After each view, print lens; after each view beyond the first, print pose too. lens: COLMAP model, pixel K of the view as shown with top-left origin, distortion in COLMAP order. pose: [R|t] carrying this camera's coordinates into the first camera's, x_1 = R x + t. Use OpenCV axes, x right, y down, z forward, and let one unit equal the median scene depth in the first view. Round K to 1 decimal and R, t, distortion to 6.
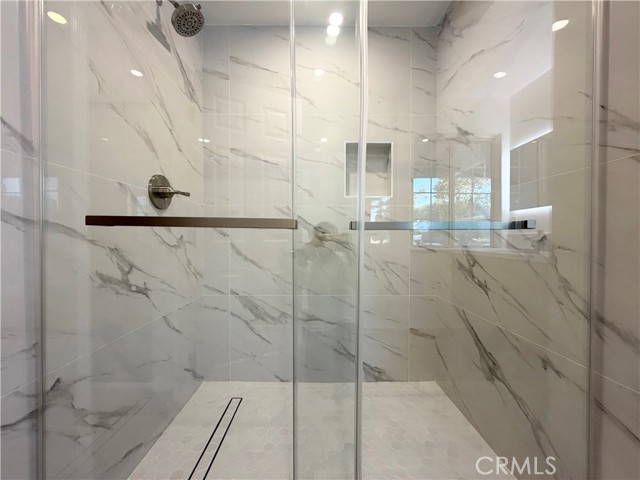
lens RADIAL K [[255.2, 0, 320.0], [0, 255.2, 240.0], [0, 0, 1]] dist [0.003105, 0.000281]
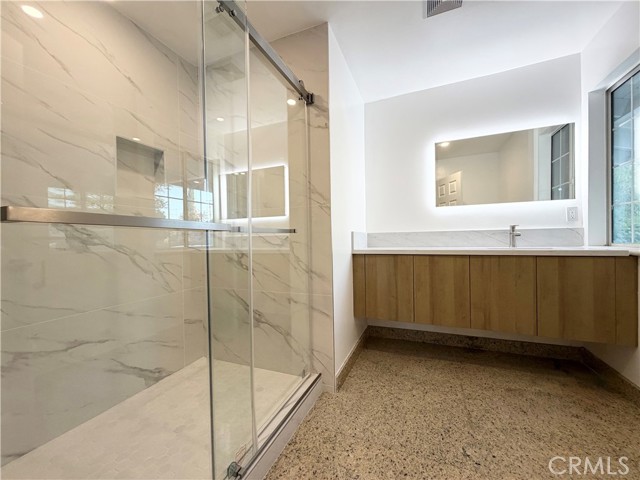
lens RADIAL K [[255.2, 0, 320.0], [0, 255.2, 240.0], [0, 0, 1]] dist [0.003105, 0.000281]
pose [[0.399917, -0.017894, 0.916377, -0.443749], [0.029255, 0.999549, 0.006751, 0.002568], [-0.916084, 0.024109, 0.400261, -0.012912]]
